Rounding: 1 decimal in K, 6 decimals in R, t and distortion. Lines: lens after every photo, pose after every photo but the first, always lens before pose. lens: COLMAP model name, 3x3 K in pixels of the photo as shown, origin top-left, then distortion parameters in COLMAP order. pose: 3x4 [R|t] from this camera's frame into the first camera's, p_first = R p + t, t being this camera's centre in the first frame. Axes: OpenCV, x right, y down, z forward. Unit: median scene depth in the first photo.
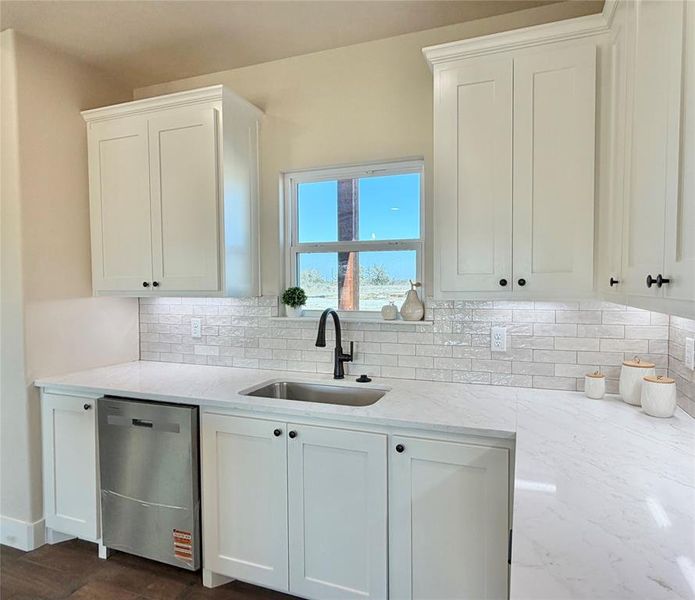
lens RADIAL K [[405.3, 0, 388.5], [0, 405.3, 299.3], [0, 0, 1]] dist [-0.003038, -0.000554]
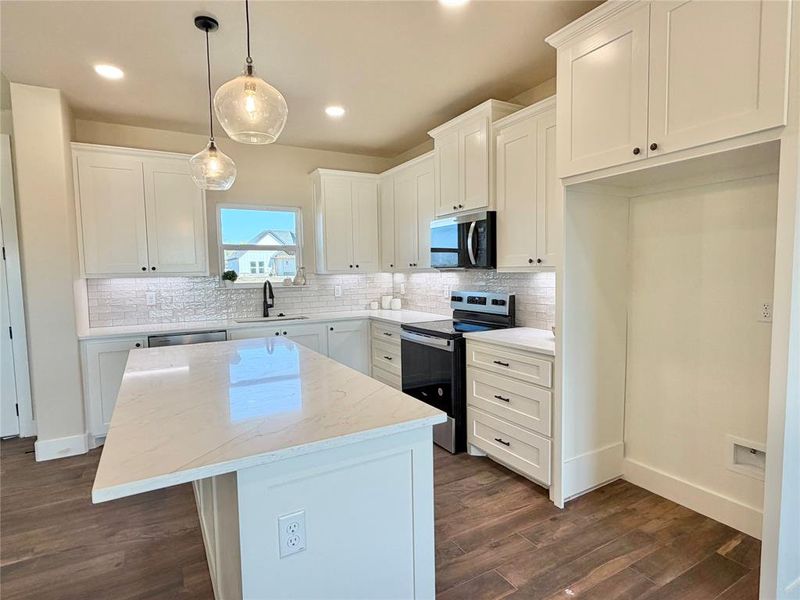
lens RADIAL K [[432.7, 0, 399.9], [0, 432.7, 302.3], [0, 0, 1]] dist [0.000476, 0.000054]
pose [[0.673929, -0.062498, 0.736148, -1.207951], [0.041445, 0.998045, 0.046791, 0.055274], [-0.737633, -0.001024, 0.675202, -0.858439]]
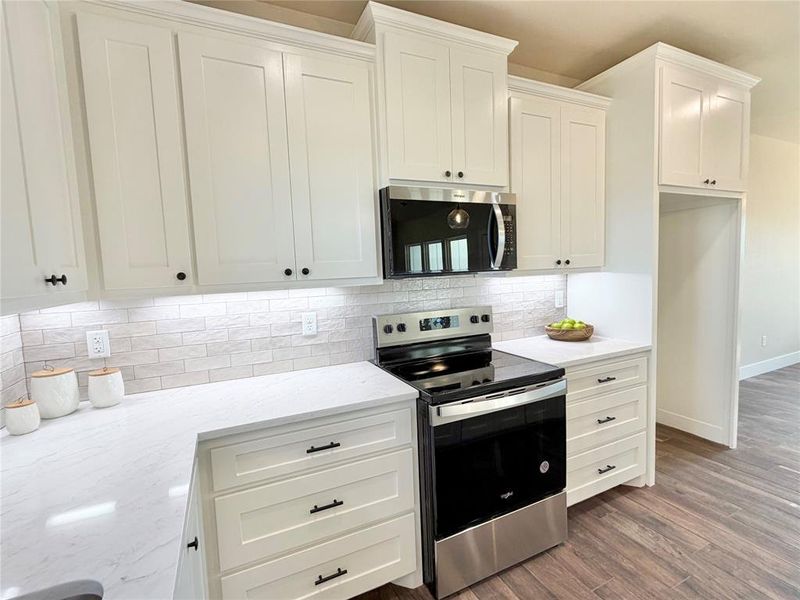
lens RADIAL K [[378.9, 0, 401.7], [0, 378.9, 301.4], [0, 0, 1]] dist [0.000111, 0.000015]
pose [[-0.689026, -0.030772, 0.724083, -0.411055], [0.067567, 0.992019, 0.106455, -0.026022], [-0.721580, 0.122275, -0.681448, 0.776063]]
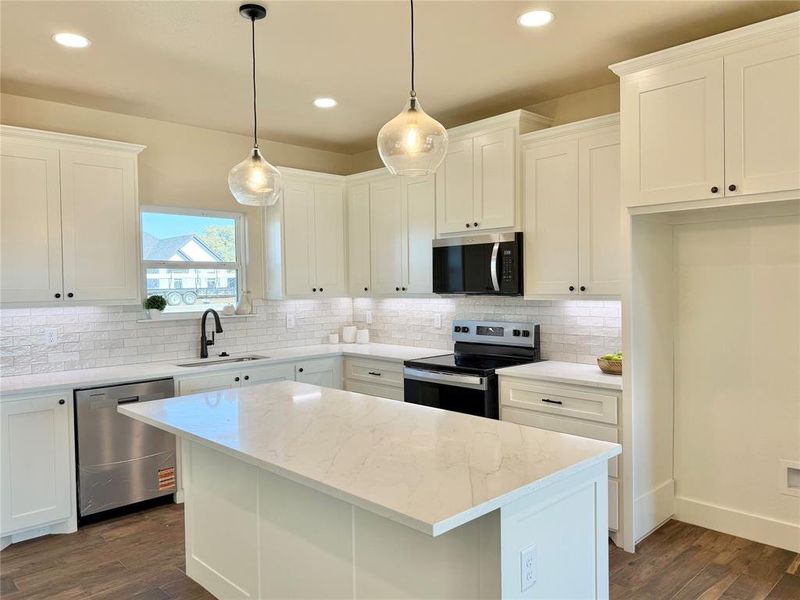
lens RADIAL K [[591.6, 0, 400.0], [0, 591.6, 300.0], [0, 0, 1]] dist [0.123073, -0.203707]
pose [[0.471130, -0.028765, 0.881594, -1.674813], [0.045375, 0.998935, 0.008346, 0.003977], [-0.880896, 0.036070, 0.471934, -0.627003]]
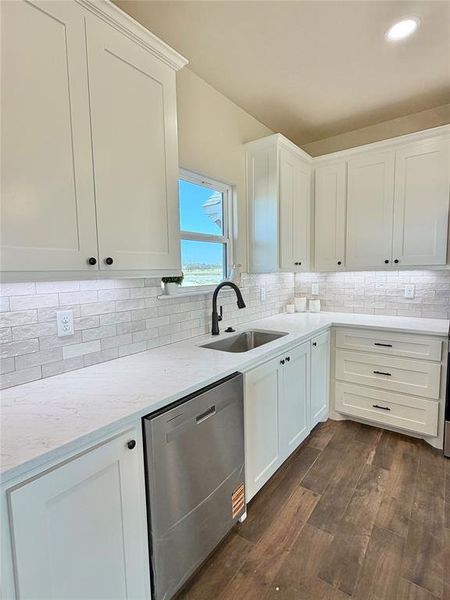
lens RADIAL K [[304.6, 0, 225.0], [0, 304.6, 300.0], [0, 0, 1]] dist [0.000394, -0.000079]
pose [[0.321378, -0.094052, 0.942269, -1.064005], [0.054848, 0.995234, 0.080632, -0.000352], [-0.945361, 0.025768, 0.325005, 0.640943]]
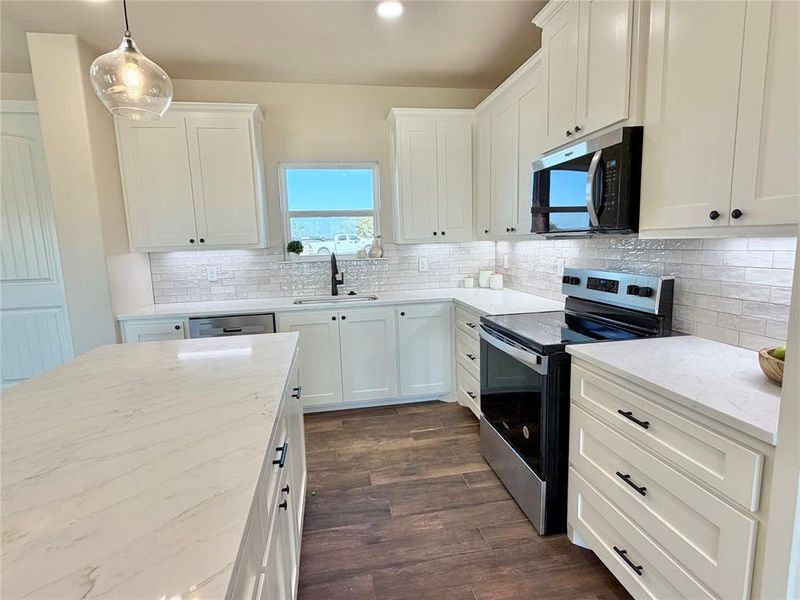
lens RADIAL K [[406.1, 0, 400.0], [0, 406.1, 300.0], [0, 0, 1]] dist [0.000394, -0.000079]
pose [[0.880523, -0.092961, 0.464799, -0.662518], [0.046713, 0.992825, 0.110075, 0.044713], [-0.471697, -0.075211, 0.878547, -0.579773]]
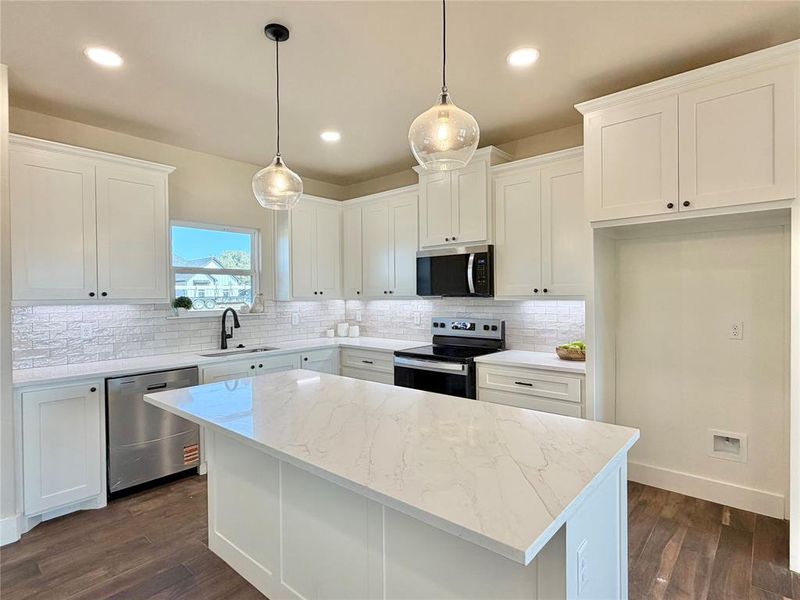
lens RADIAL K [[423.9, 0, 402.3], [0, 423.9, 300.3], [0, 0, 1]] dist [0.000118, -0.000061]
pose [[0.391081, -0.013638, 0.920255, -1.485099], [0.041905, 0.999117, -0.003001, 0.026381], [-0.919402, 0.039737, 0.391308, -0.405353]]
